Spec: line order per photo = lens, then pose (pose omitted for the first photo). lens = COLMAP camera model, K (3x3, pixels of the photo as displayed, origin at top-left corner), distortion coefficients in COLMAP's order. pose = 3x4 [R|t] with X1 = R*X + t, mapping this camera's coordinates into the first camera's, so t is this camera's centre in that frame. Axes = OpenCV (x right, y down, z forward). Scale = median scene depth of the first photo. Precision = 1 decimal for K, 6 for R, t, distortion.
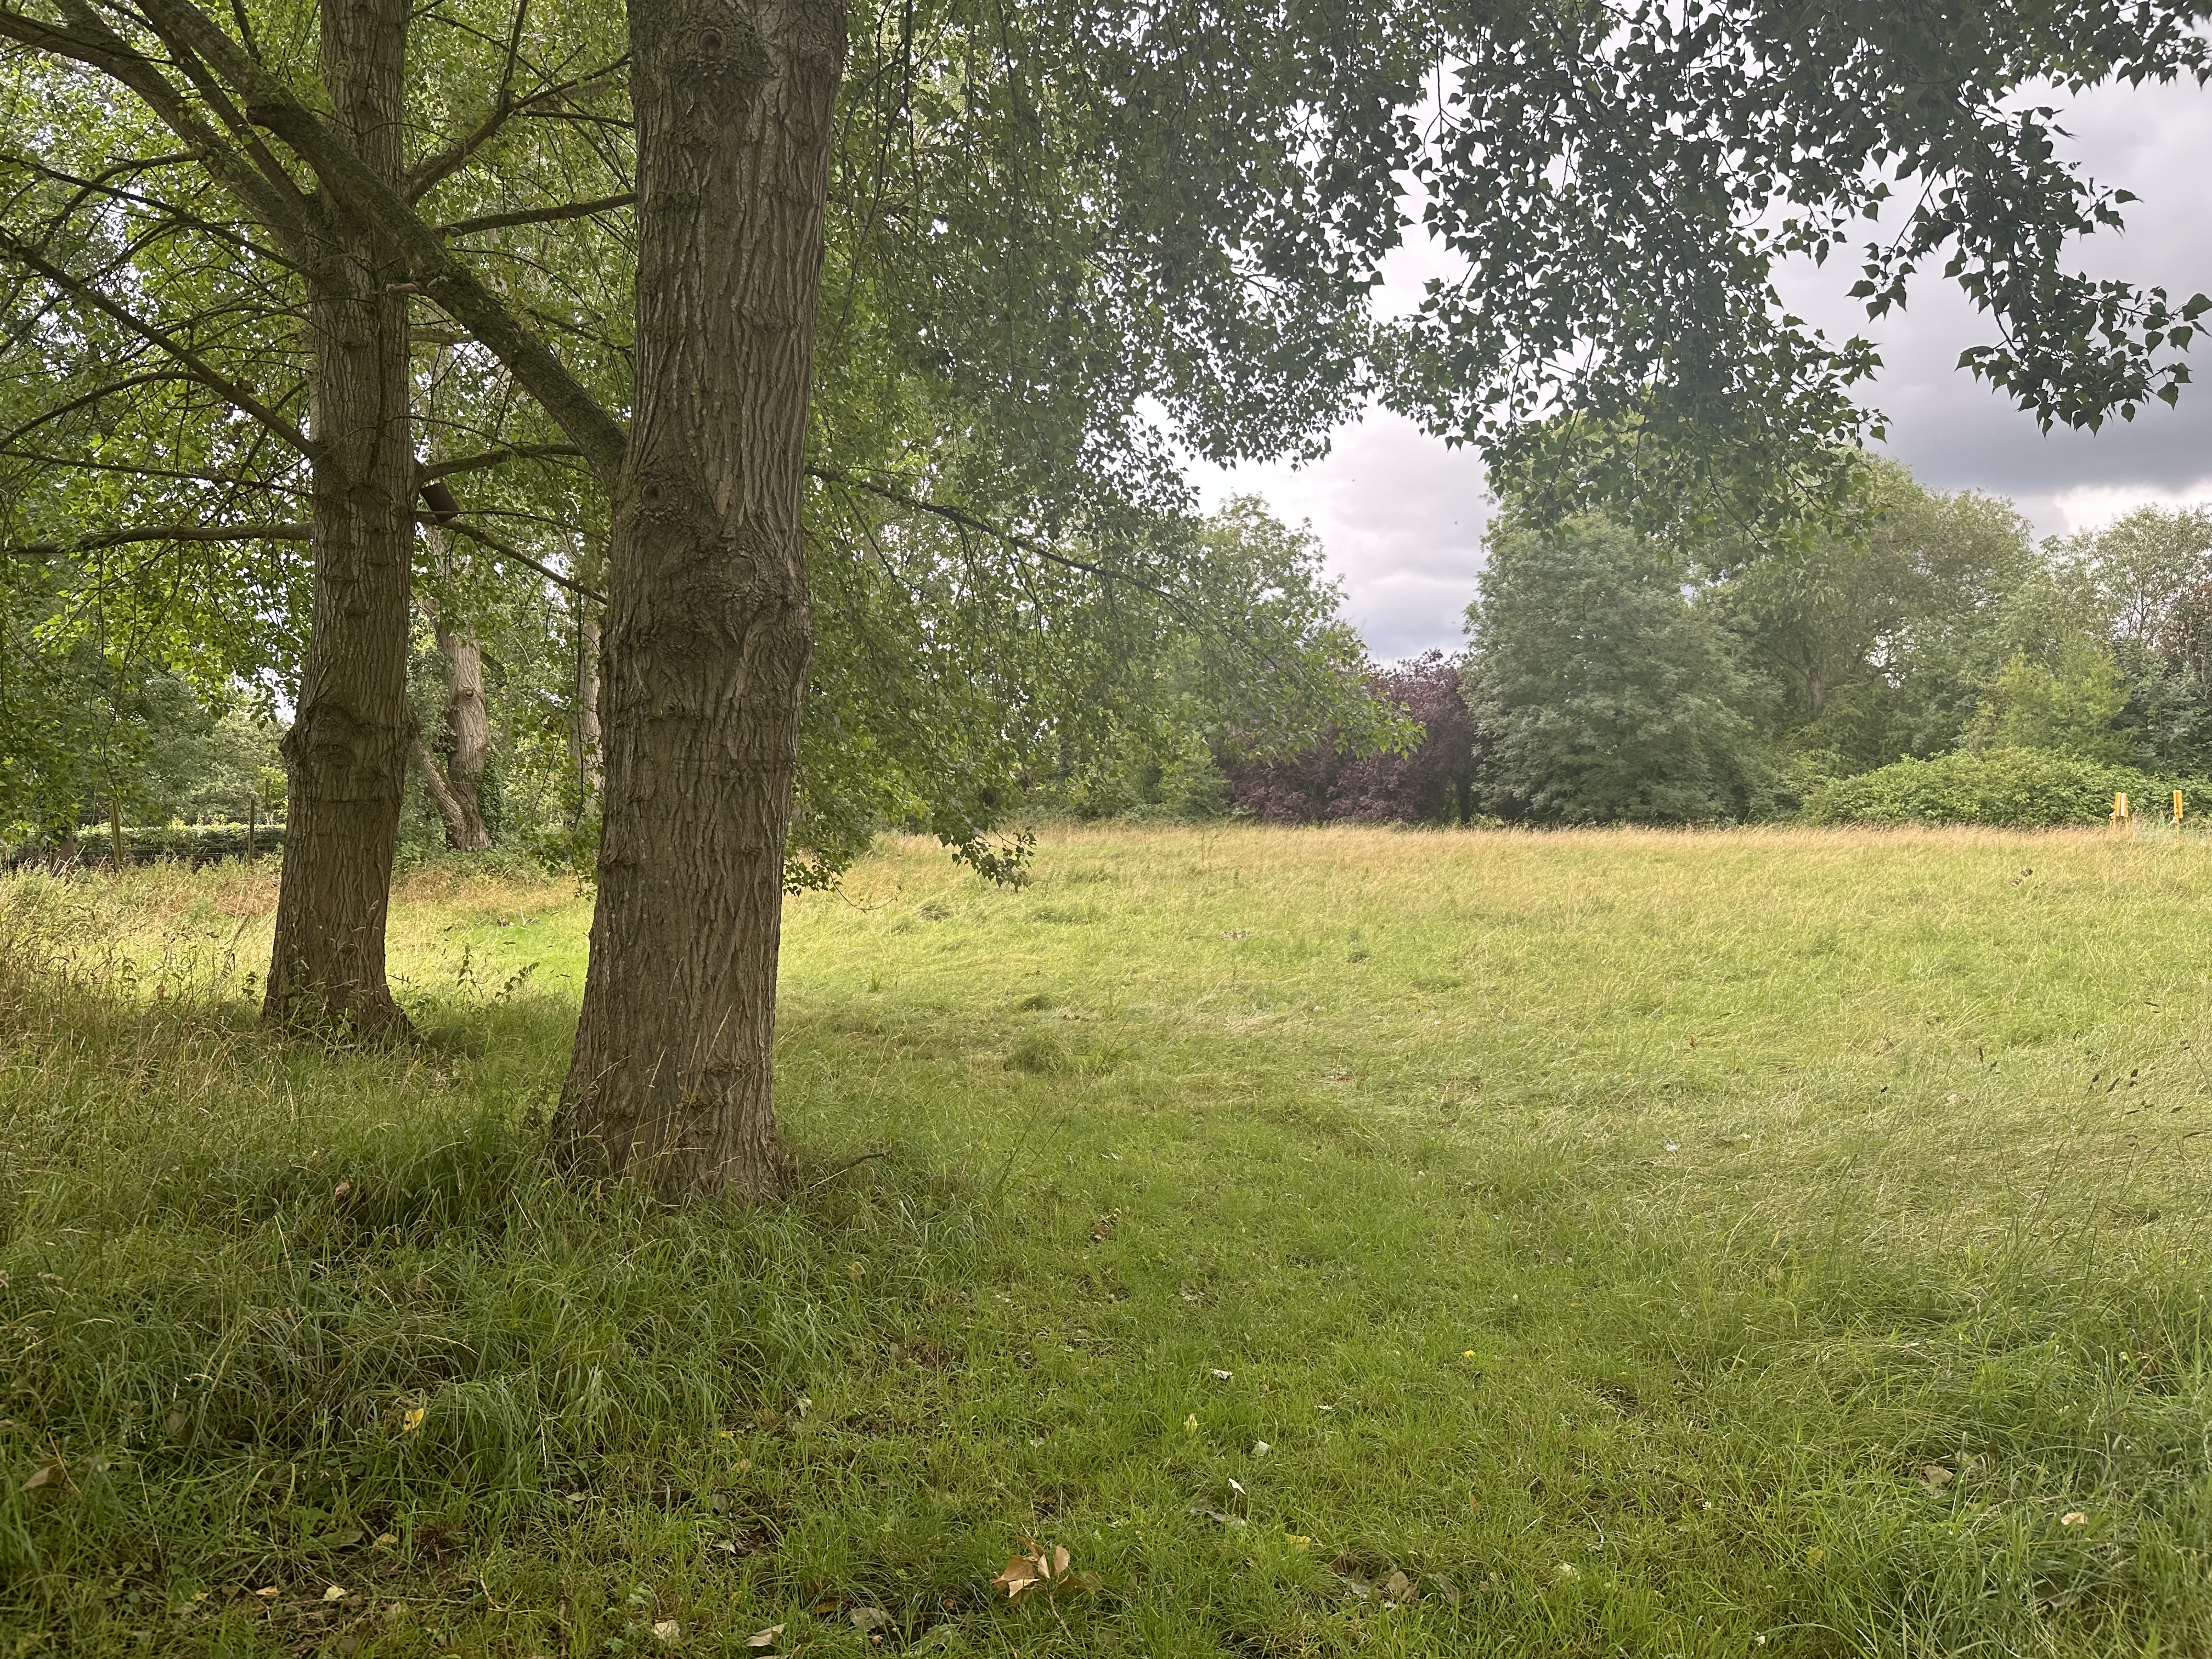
lens RADIAL K [[1539.4, 0, 1106.4], [0, 1539.4, 815.6], [0, 0, 1]] dist [0.067357, -0.082378]
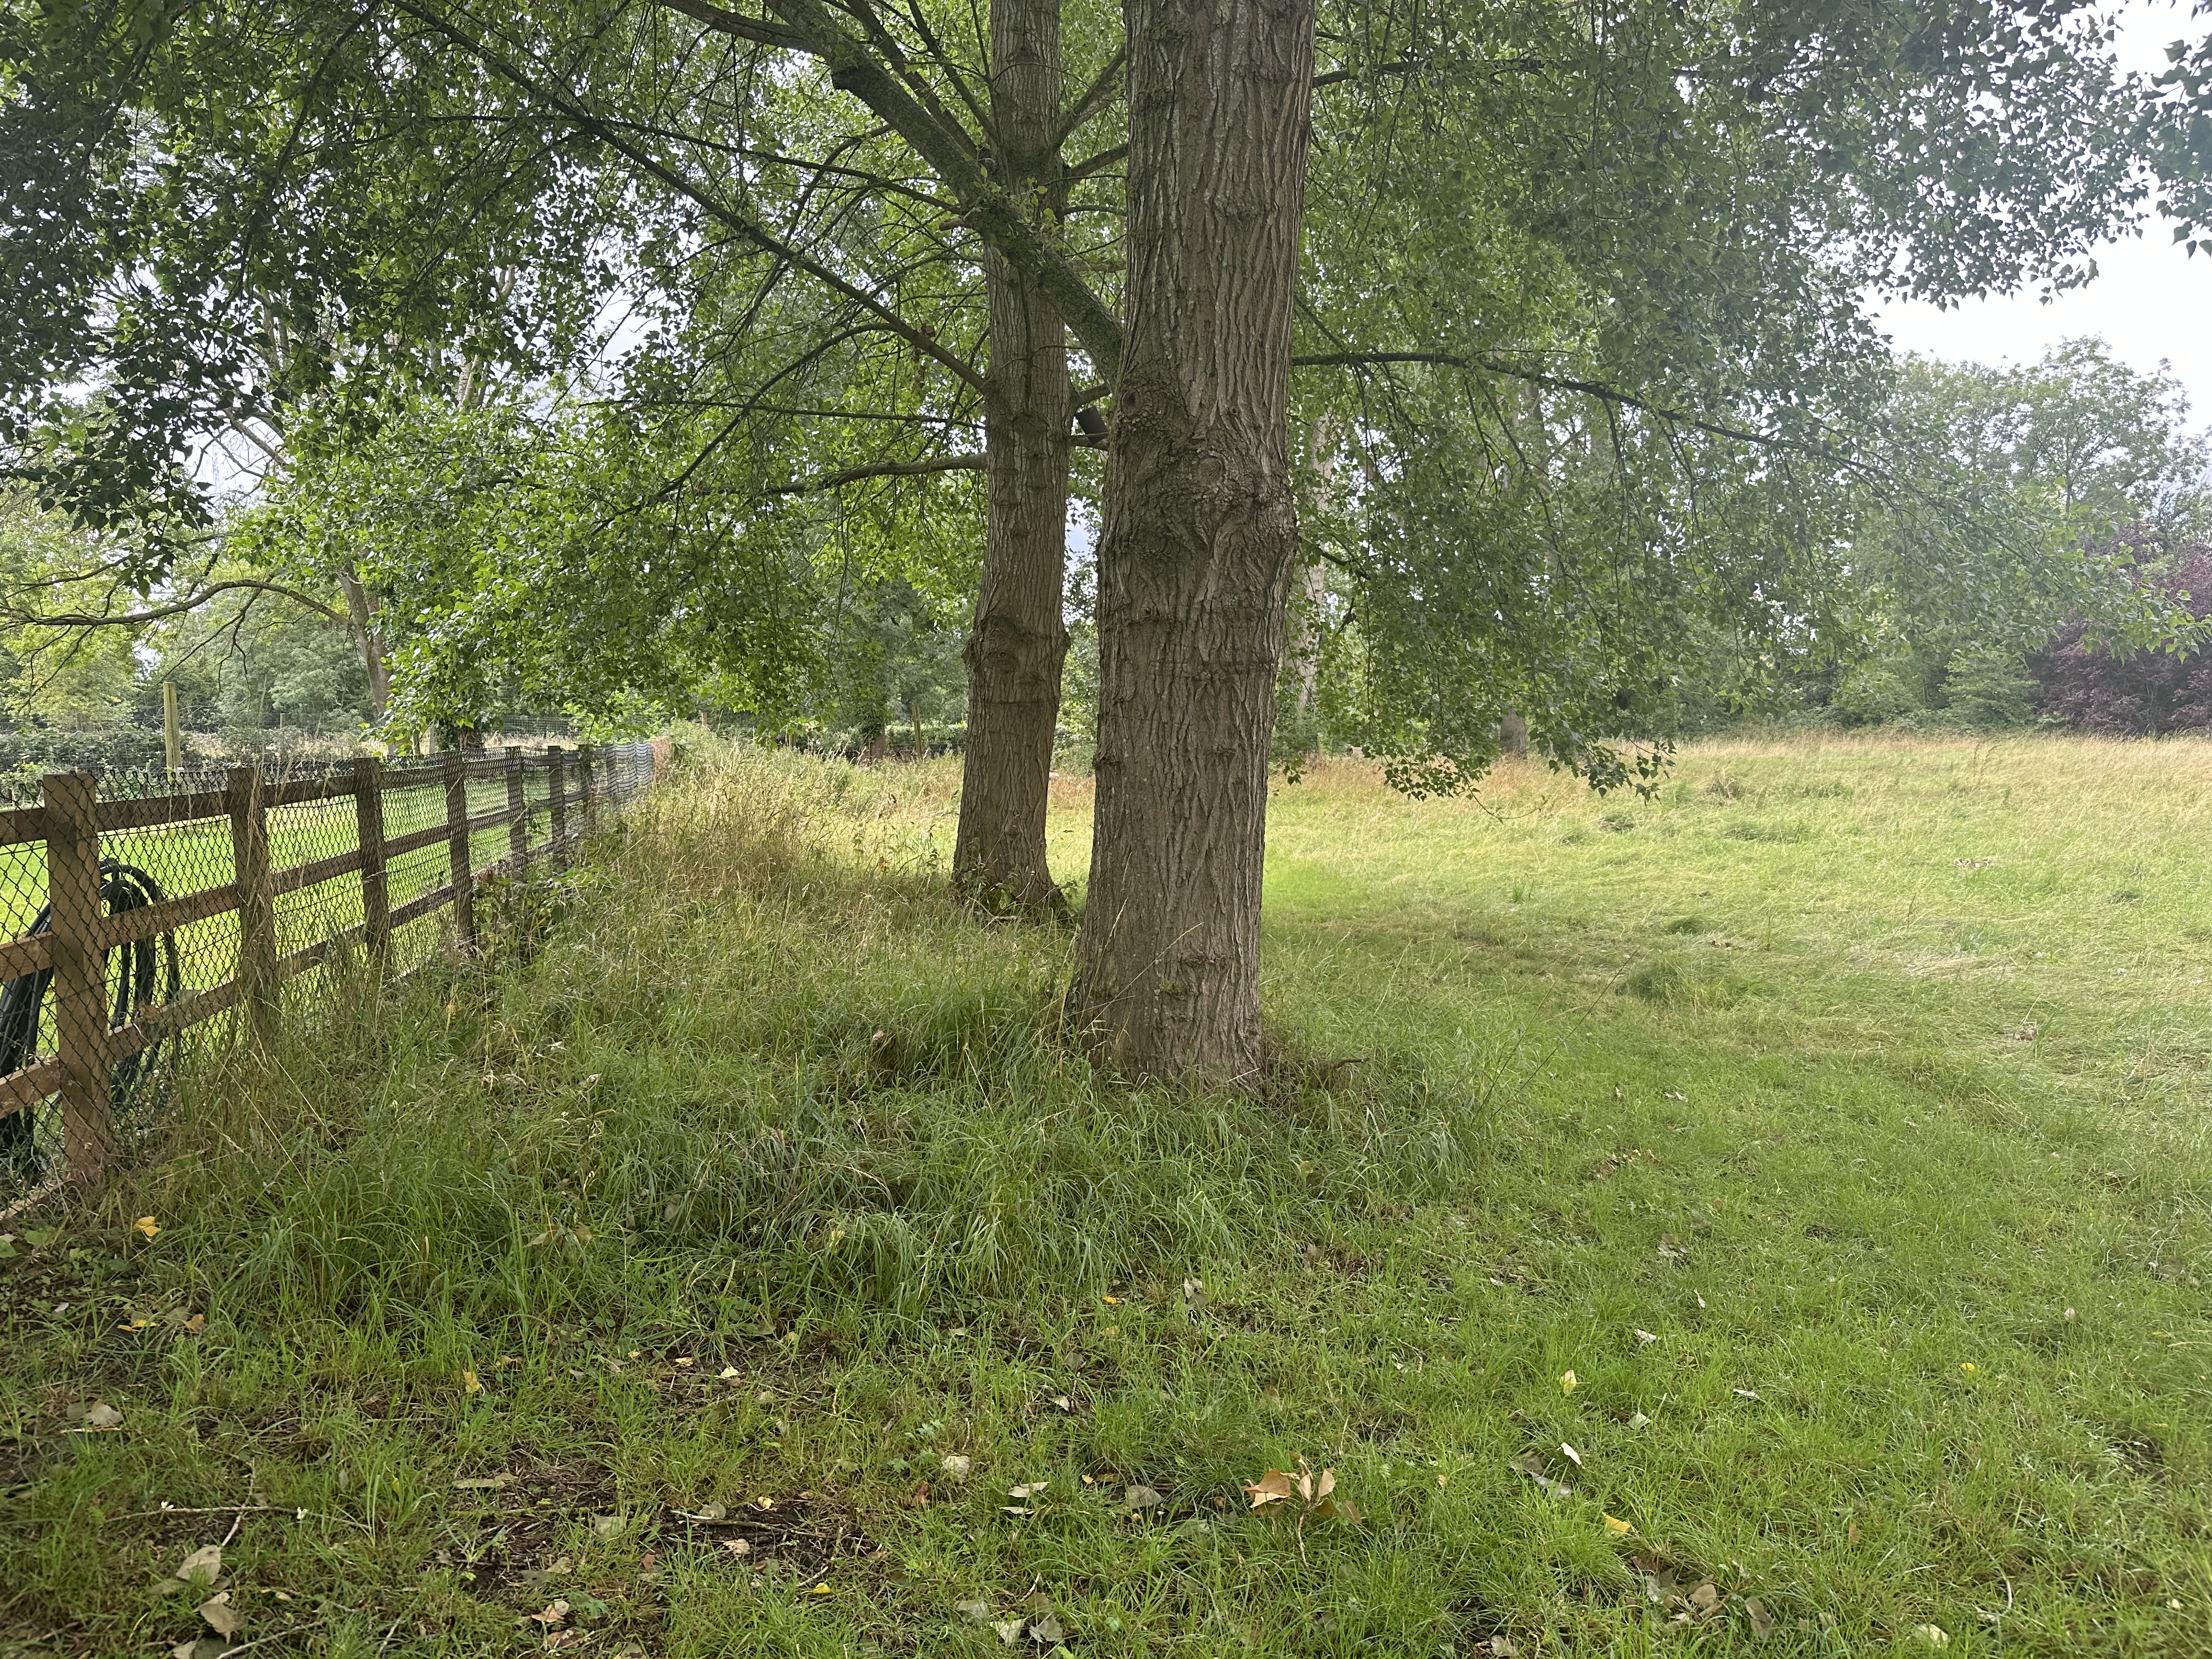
lens RADIAL K [[1539.4, 0, 1172.8], [0, 1539.4, 841.2], [0, 0, 1]] dist [0.067357, -0.082378]
pose [[0.898833, 0.044547, -0.436021, 0.114240], [-0.010580, 0.996737, 0.080023, 0.000477], [0.438163, -0.067314, 0.896372, 0.044724]]
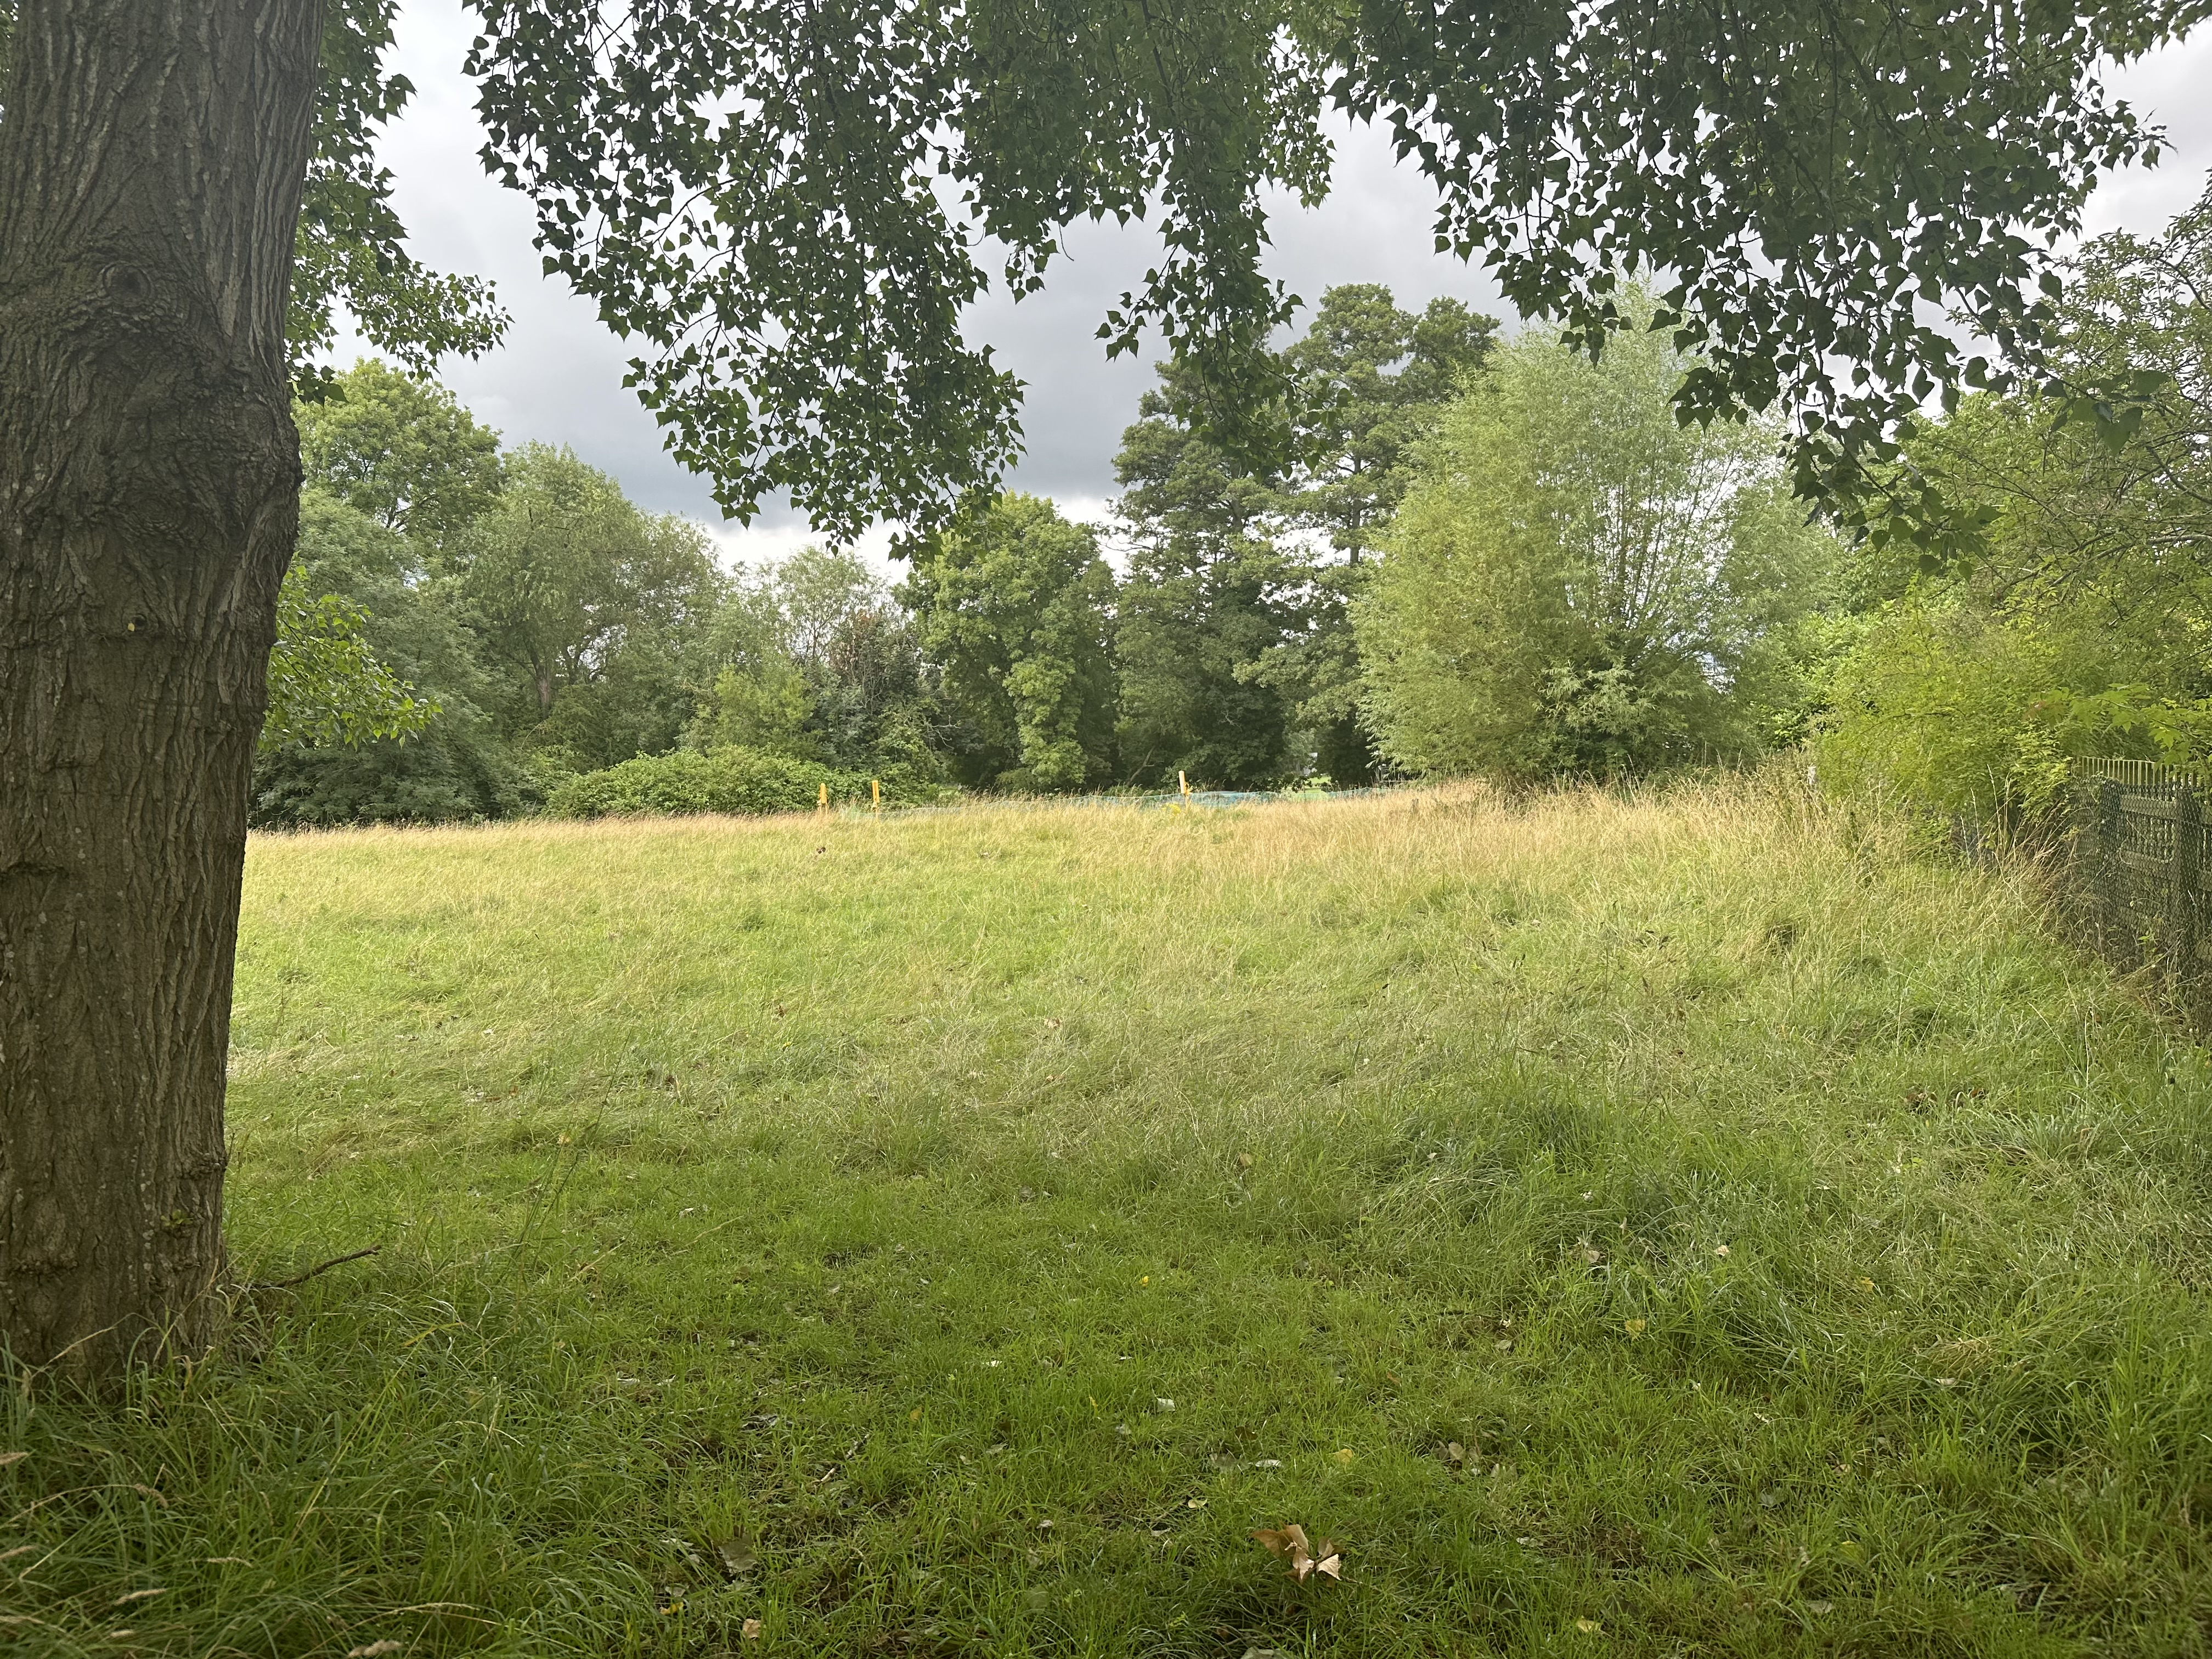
lens RADIAL K [[1539.4, 0, 1093.4], [0, 1539.4, 835.4], [0, 0, 1]] dist [0.067357, -0.082378]
pose [[0.689646, -0.034554, 0.723322, -0.288300], [0.025083, 0.999401, 0.023828, 0.008334], [-0.723713, 0.001710, 0.690099, 0.158930]]
